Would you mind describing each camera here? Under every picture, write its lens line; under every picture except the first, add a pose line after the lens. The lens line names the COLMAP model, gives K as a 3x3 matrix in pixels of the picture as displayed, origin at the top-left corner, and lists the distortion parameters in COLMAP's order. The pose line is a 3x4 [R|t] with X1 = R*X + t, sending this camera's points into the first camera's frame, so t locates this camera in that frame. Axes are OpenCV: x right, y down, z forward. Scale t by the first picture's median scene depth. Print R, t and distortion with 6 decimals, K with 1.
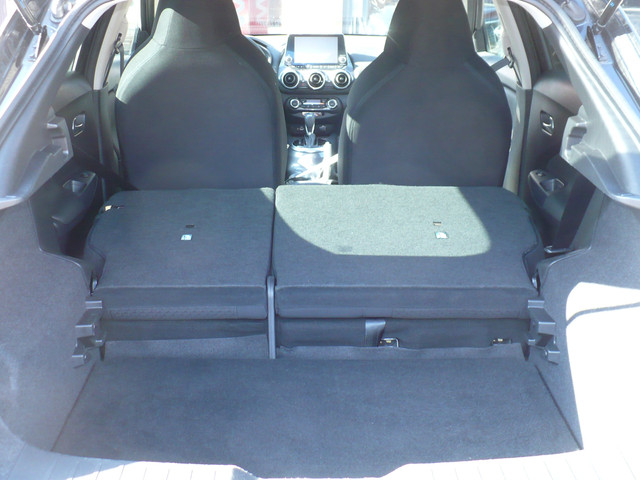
lens RADIAL K [[804.6, 0, 320.0], [0, 804.6, 240.0], [0, 0, 1]] dist [-0.192658, 0.307873]
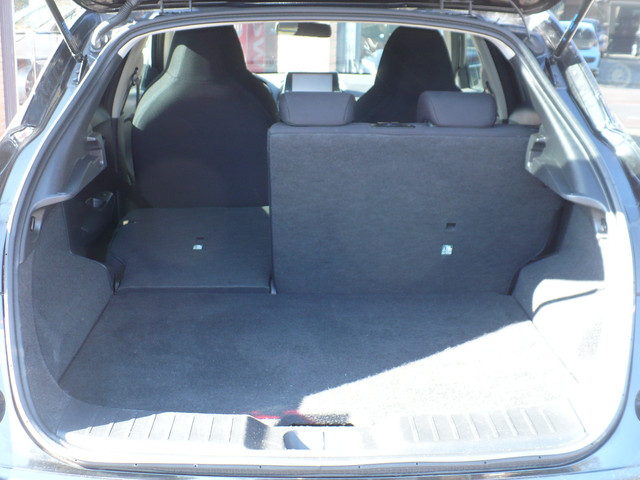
lens RADIAL K [[804.6, 0, 320.0], [0, 804.6, 240.0], [0, 0, 1]] dist [-0.192658, 0.307873]
pose [[0.999951, 0.002523, 0.009558, -0.009131], [-0.001992, 0.998475, -0.055174, 0.065710], [-0.009683, 0.055153, 0.998431, -0.162251]]
